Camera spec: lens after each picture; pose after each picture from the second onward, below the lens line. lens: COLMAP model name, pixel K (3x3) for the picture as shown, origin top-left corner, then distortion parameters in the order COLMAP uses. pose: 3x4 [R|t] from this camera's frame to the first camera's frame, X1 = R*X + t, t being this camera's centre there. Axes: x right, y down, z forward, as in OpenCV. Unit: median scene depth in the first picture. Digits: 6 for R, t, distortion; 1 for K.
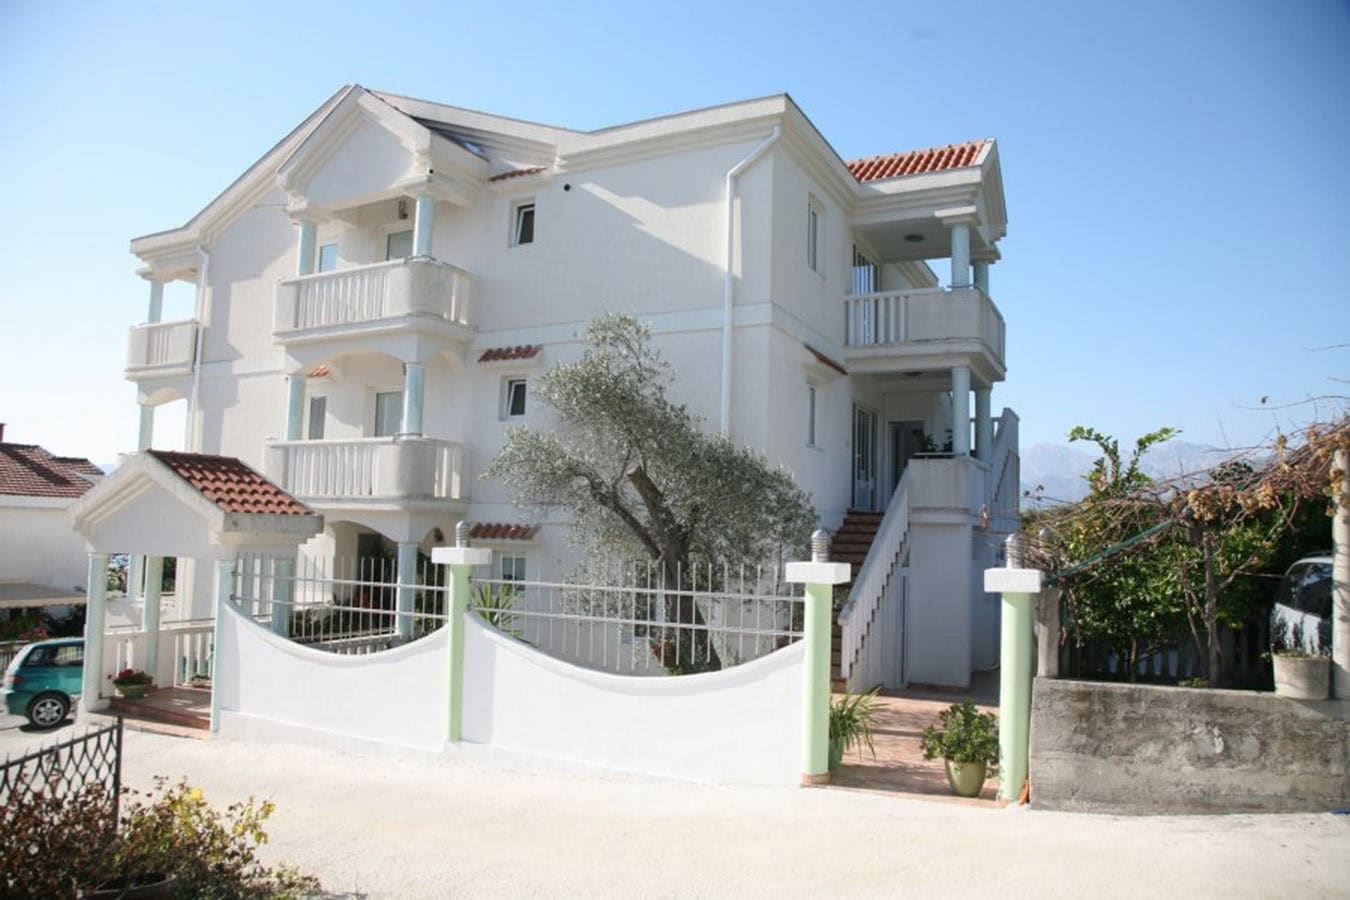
lens RADIAL K [[924.9, 0, 673.8], [0, 924.9, 450.5], [0, 0, 1]] dist [-0.114756, 0.058636]
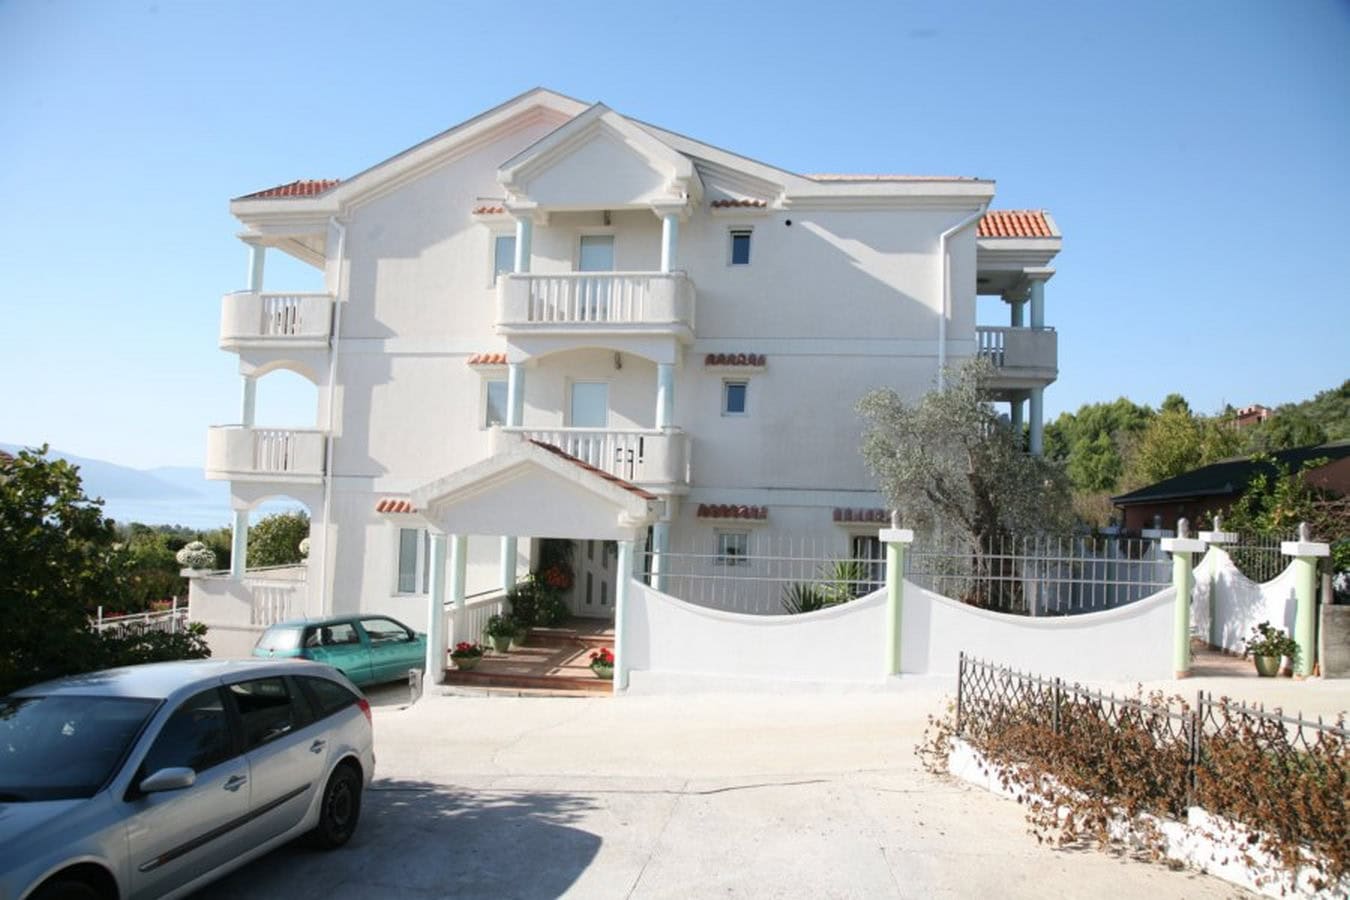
lens RADIAL K [[927.4, 0, 680.3], [0, 927.4, 459.6], [0, 0, 1]] dist [-0.096208, 0.029207]
pose [[0.948514, 0.023813, 0.315839, -0.617712], [-0.037988, 0.998525, 0.038801, -0.021872], [-0.314449, -0.048802, 0.948019, -0.101199]]
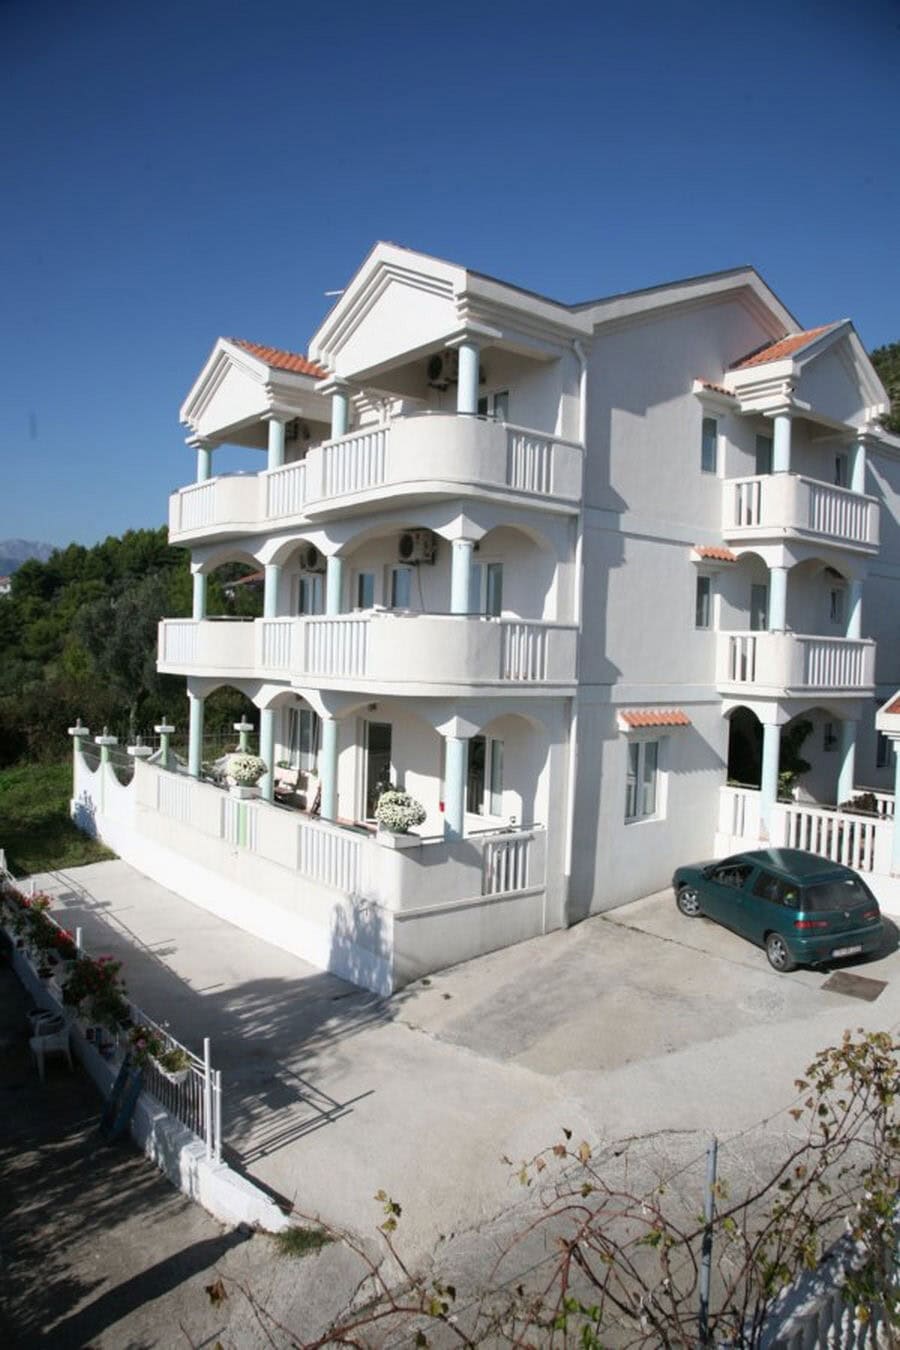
lens RADIAL K [[927.4, 0, 443.8], [0, 927.4, 674.1], [0, 0, 1]] dist [-0.096208, 0.029207]
pose [[0.393105, -0.038789, 0.918675, -1.653328], [-0.098770, 0.991548, 0.084130, -0.012283], [-0.914174, -0.123810, 0.385951, 1.005113]]
